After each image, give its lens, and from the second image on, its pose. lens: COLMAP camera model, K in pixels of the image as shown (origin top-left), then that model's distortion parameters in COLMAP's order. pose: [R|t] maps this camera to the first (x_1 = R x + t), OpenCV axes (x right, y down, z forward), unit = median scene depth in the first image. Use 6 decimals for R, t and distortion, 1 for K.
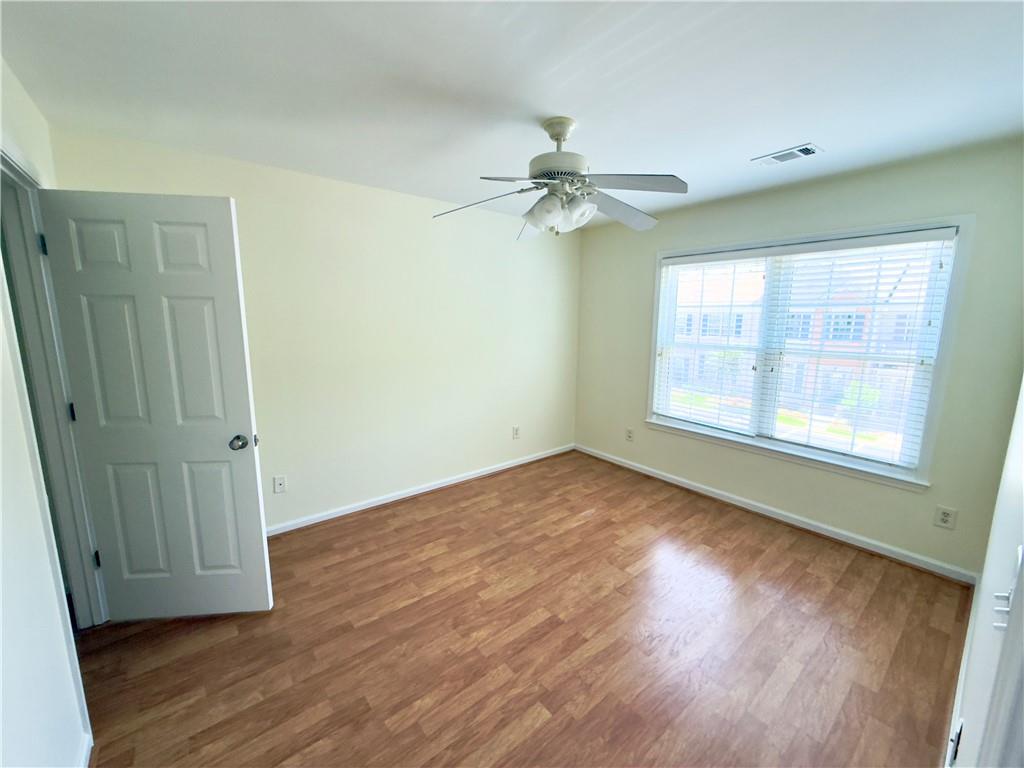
lens RADIAL K [[410.7, 0, 512.0], [0, 410.7, 384.0], [0, 0, 1]] dist [0.001832, 0.000455]
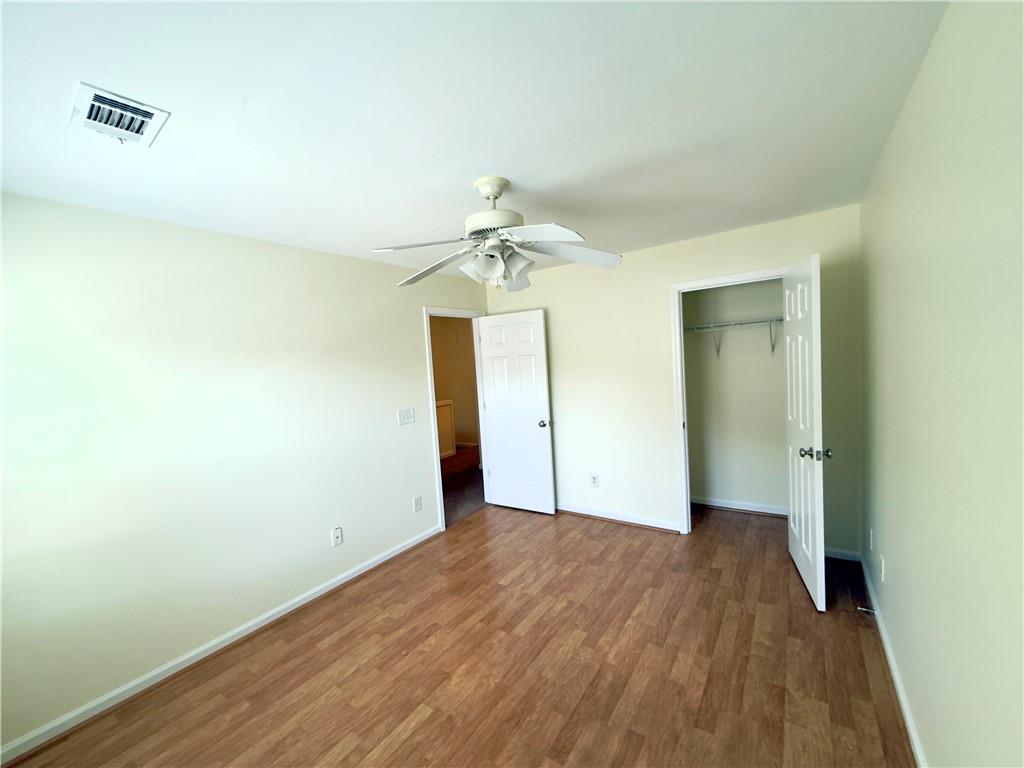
lens RADIAL K [[410.7, 0, 512.0], [0, 410.7, 384.0], [0, 0, 1]] dist [0.001832, 0.000455]
pose [[-0.959462, 0.072367, -0.272390, 0.331508], [0.011813, 0.975950, 0.217674, -0.318836], [0.281592, 0.205632, -0.937241, 1.804266]]
